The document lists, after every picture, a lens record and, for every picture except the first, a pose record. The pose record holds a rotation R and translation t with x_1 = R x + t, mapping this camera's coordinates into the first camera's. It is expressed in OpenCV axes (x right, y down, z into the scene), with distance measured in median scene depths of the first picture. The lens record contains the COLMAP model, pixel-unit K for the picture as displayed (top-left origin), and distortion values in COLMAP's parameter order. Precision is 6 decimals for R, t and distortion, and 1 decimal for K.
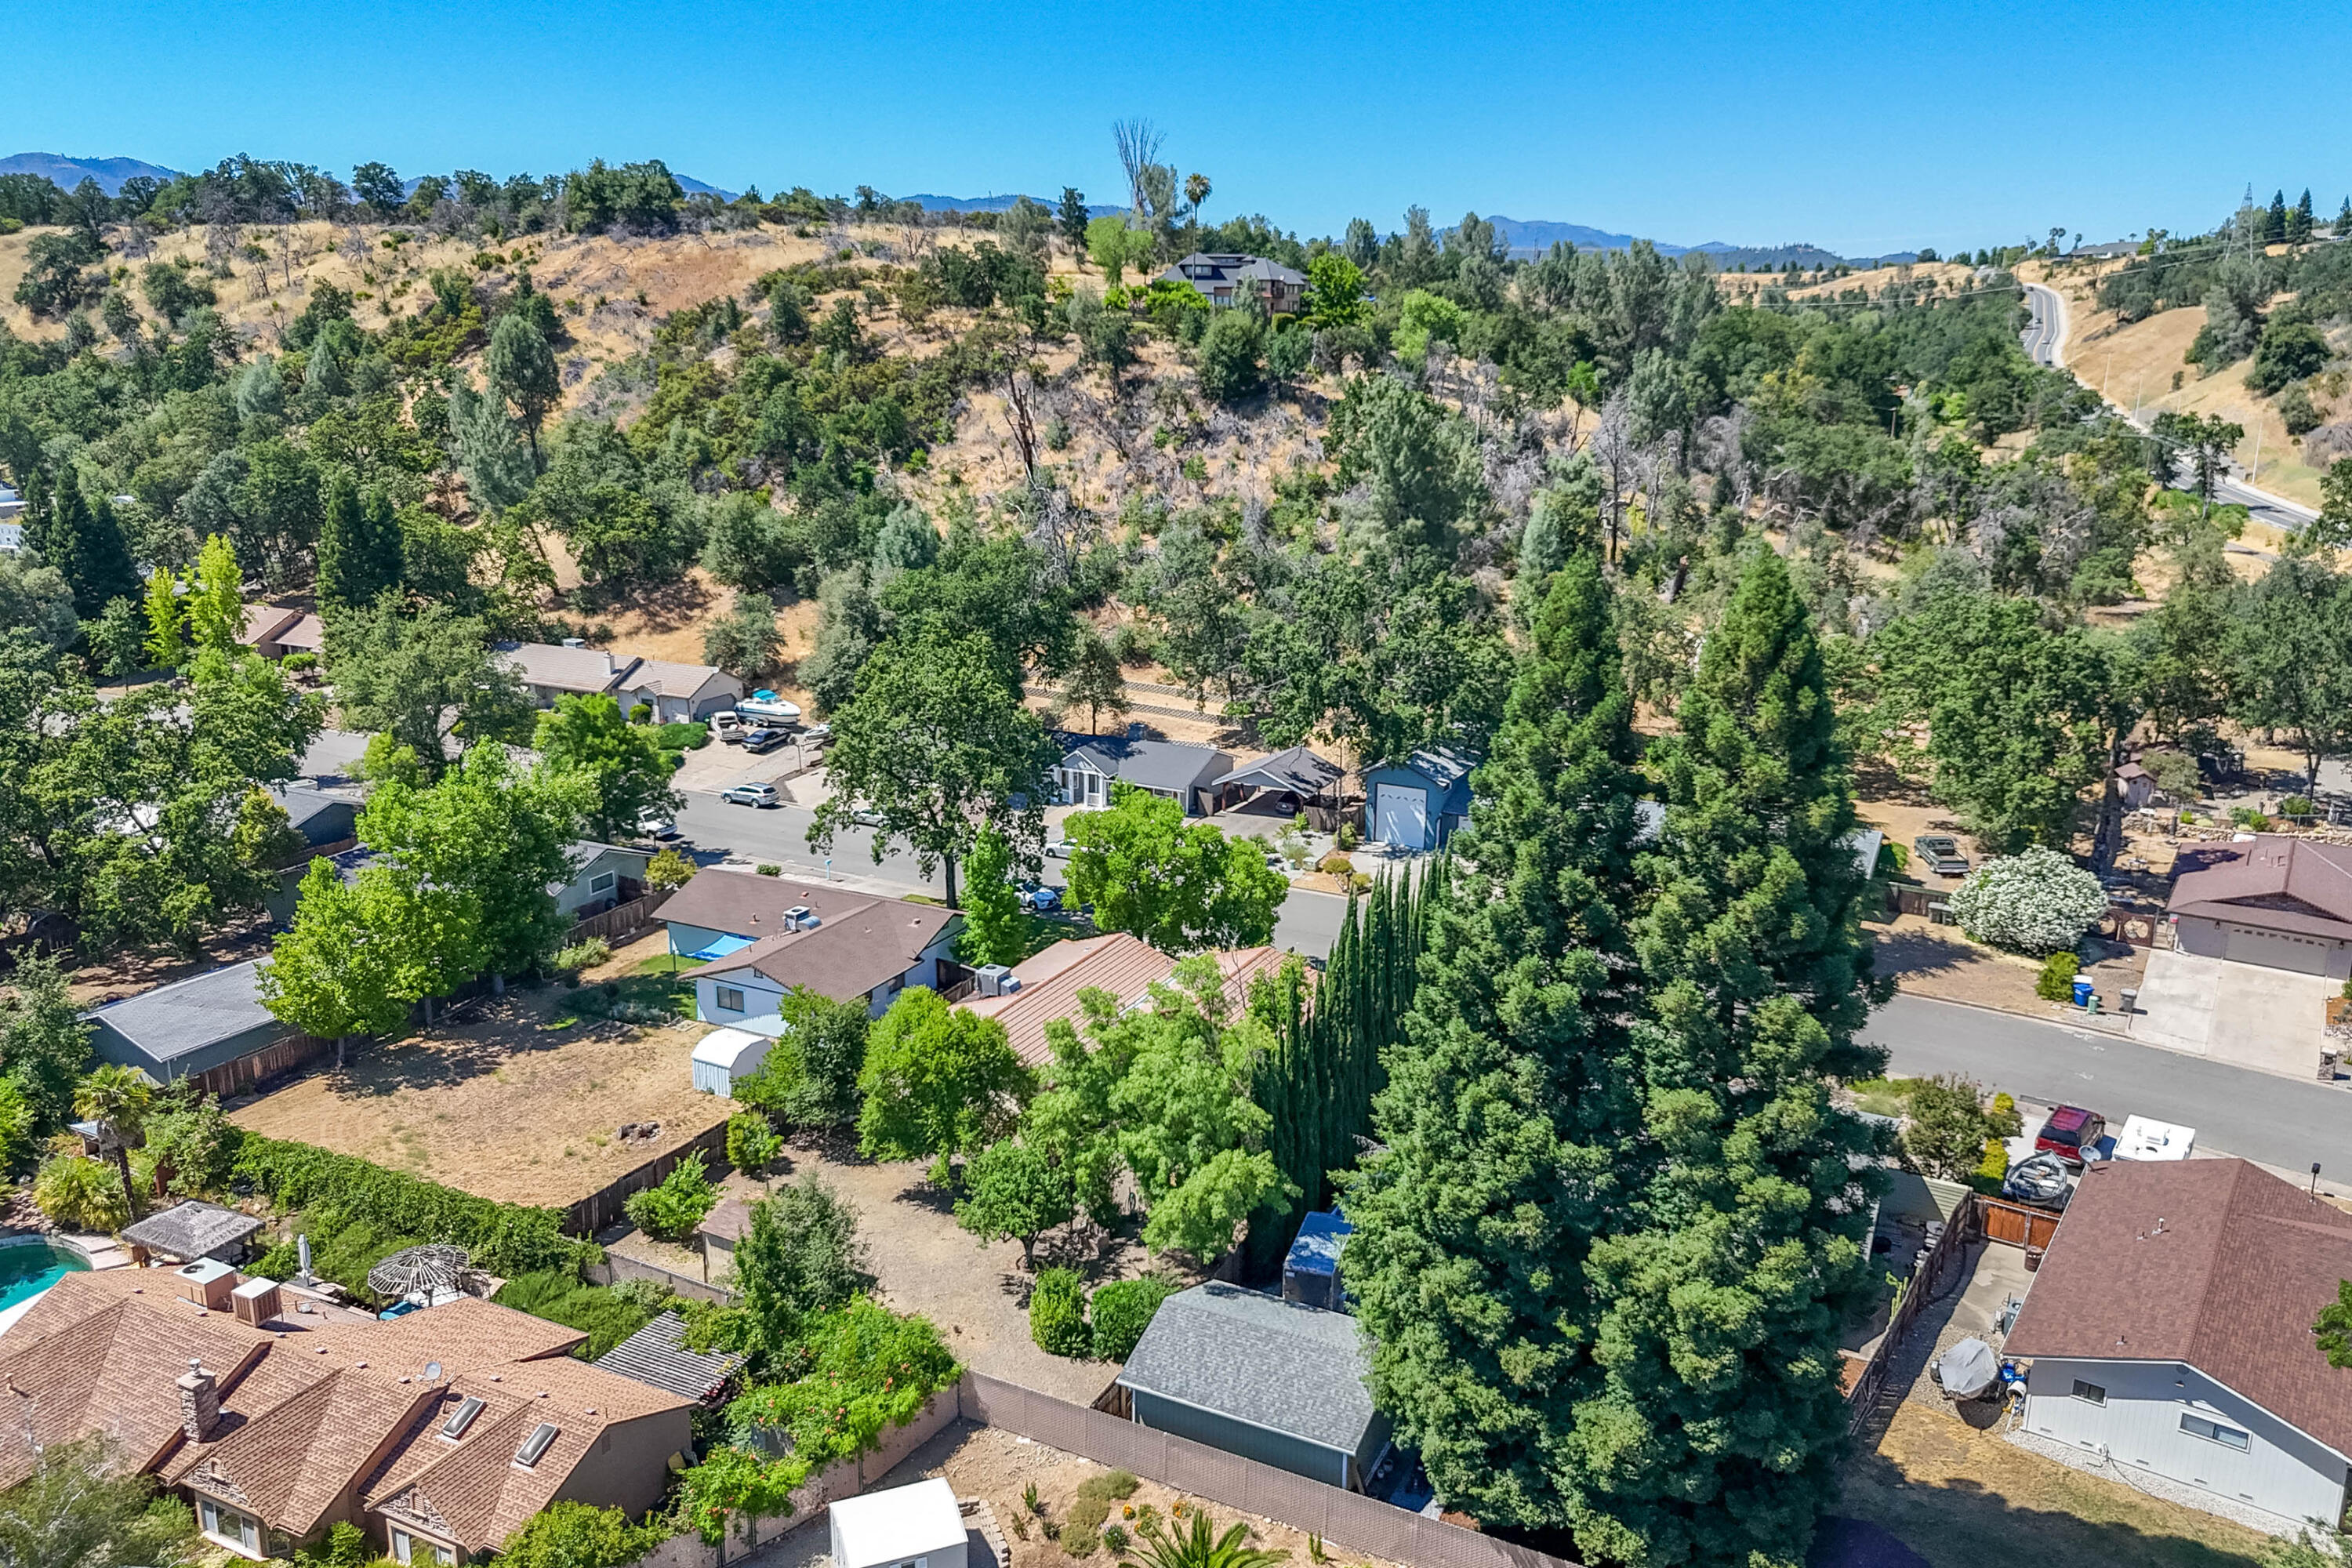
lens RADIAL K [[1737.9, 0, 1174.8], [0, 1737.9, 783.0], [0, 0, 1]] dist [0.049196, -0.027464]
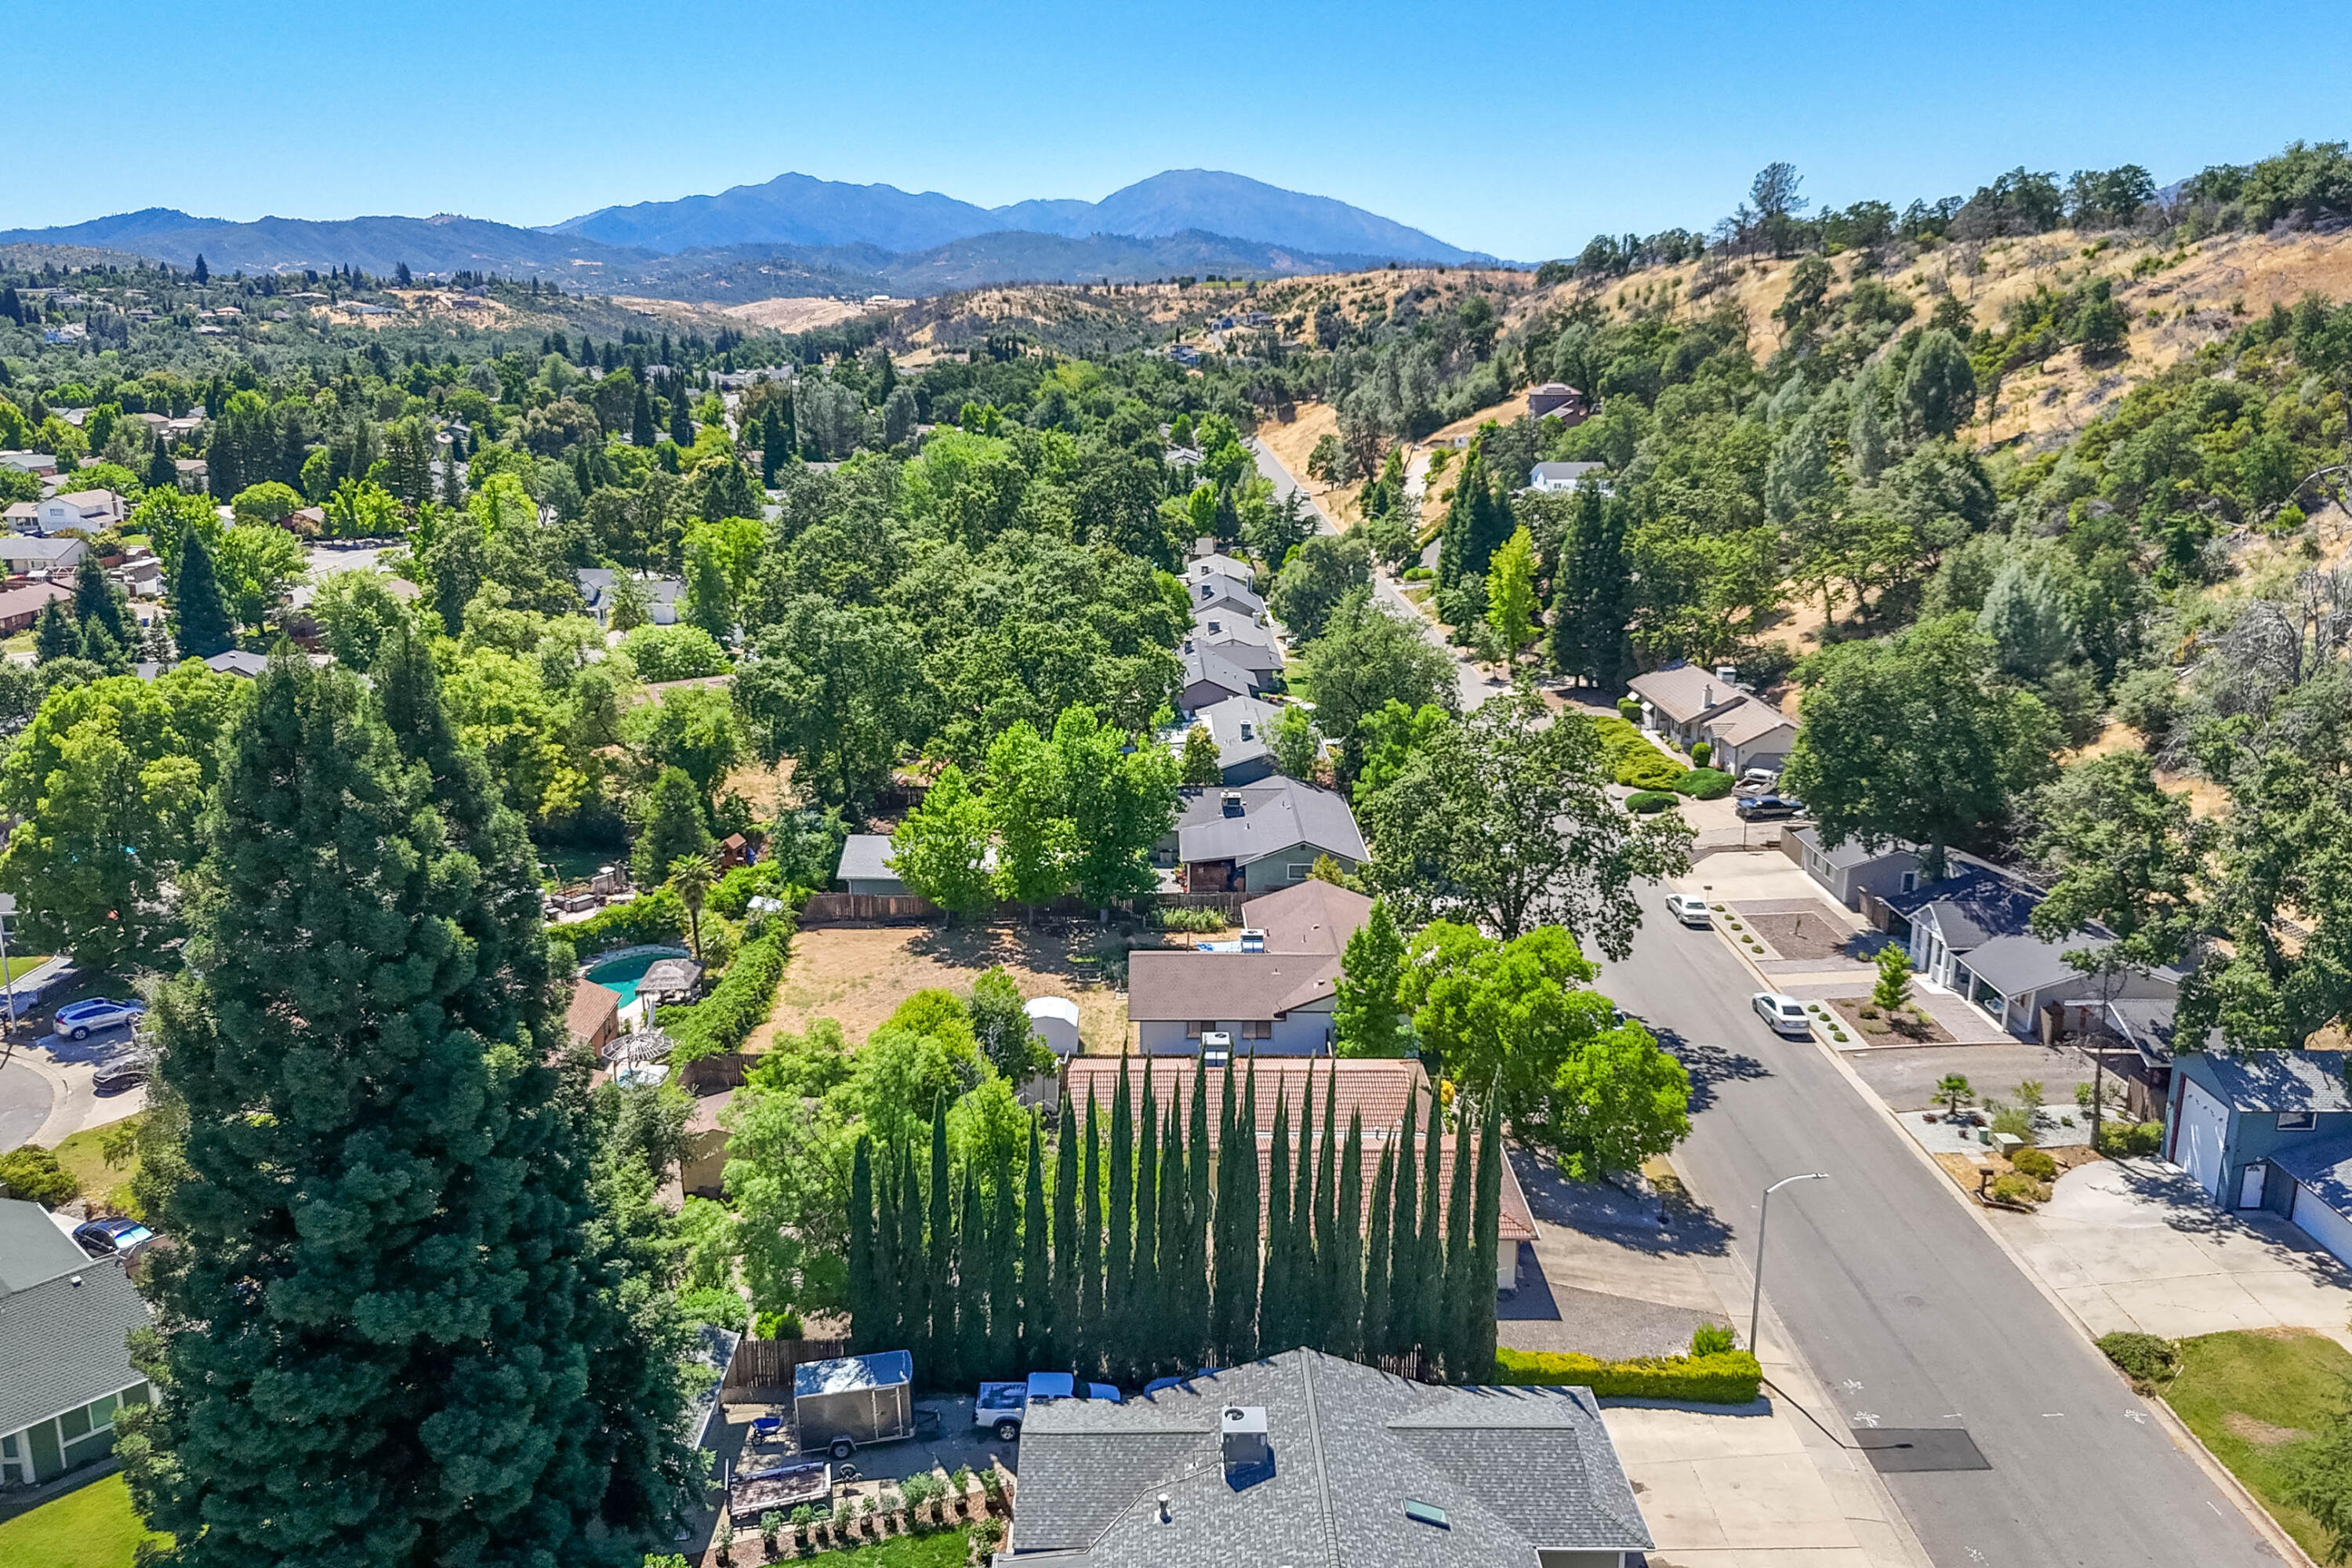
lens RADIAL K [[1737.9, 0, 1180.3], [0, 1737.9, 778.1], [0, 0, 1]] dist [0.049196, -0.027464]
pose [[0.469328, 0.222243, -0.854599, 0.311603], [-0.228568, 0.965401, 0.125532, -0.066926], [0.852929, 0.136418, 0.503887, 0.235556]]
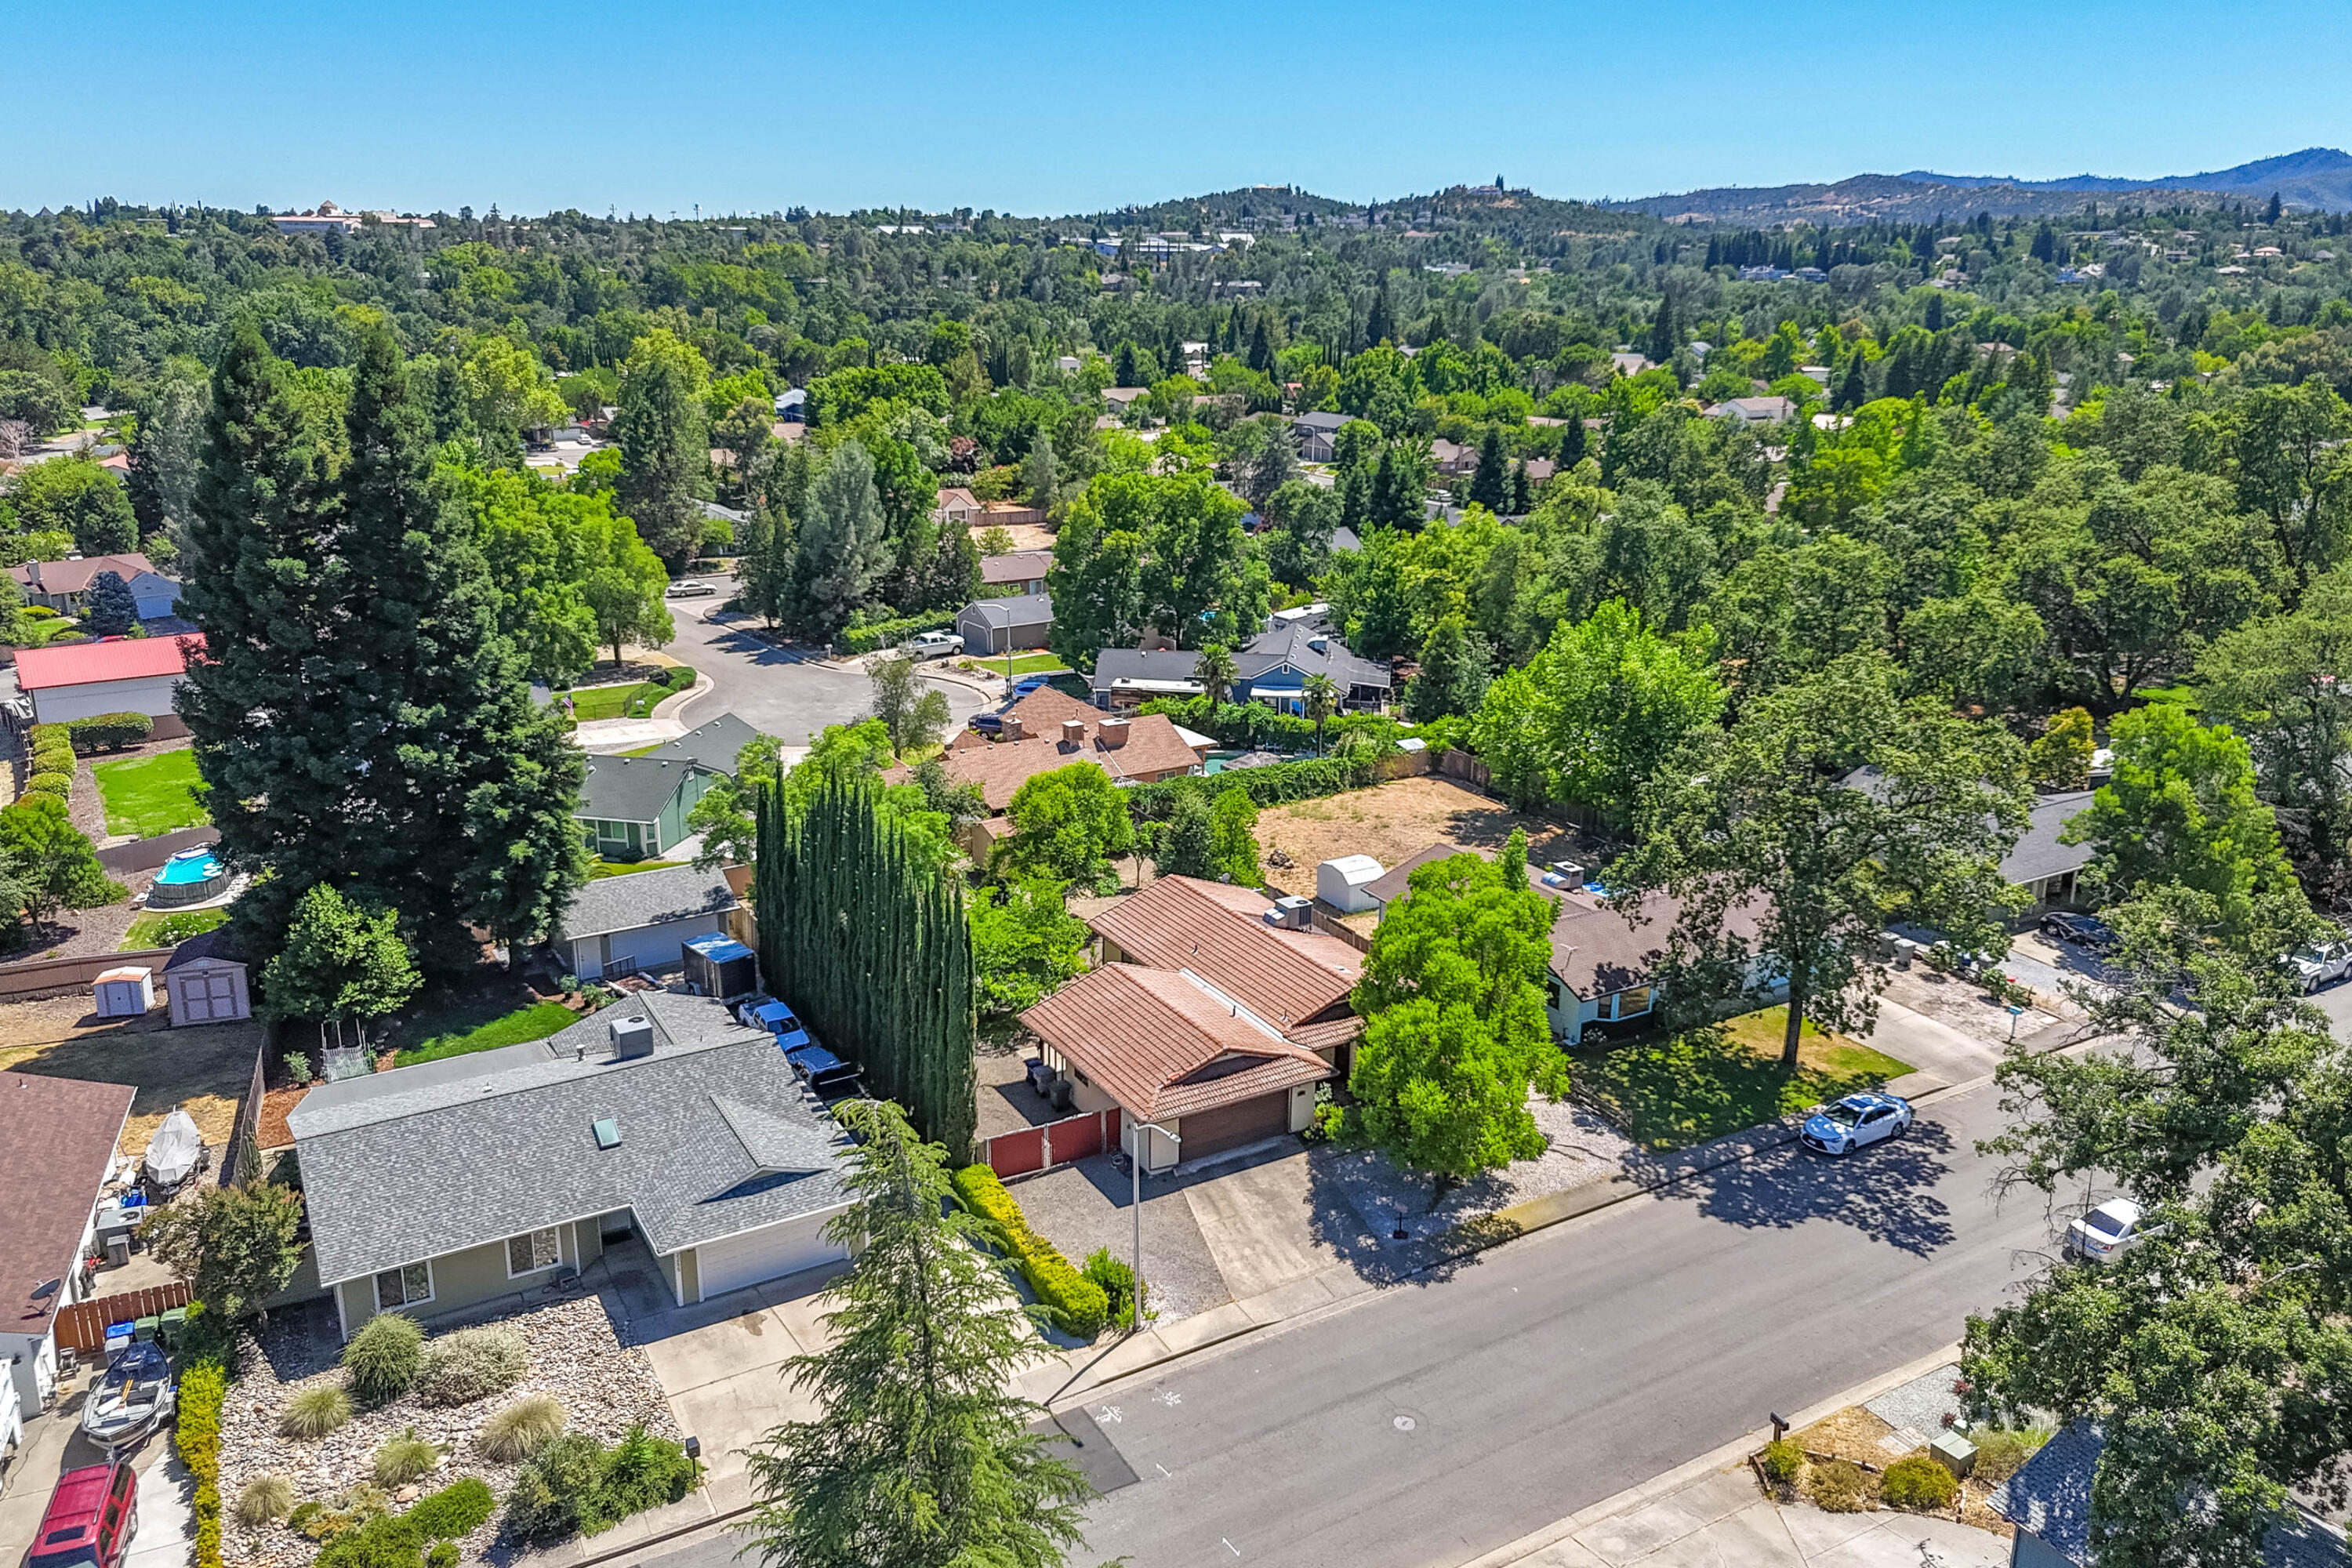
lens RADIAL K [[1737.9, 0, 1178.7], [0, 1737.9, 788.0], [0, 0, 1]] dist [0.049196, -0.027464]
pose [[-0.540166, 0.238155, -0.807157, 0.314530], [-0.227080, 0.882298, 0.412292, -0.148380], [0.810343, 0.405996, -0.422507, 0.625464]]
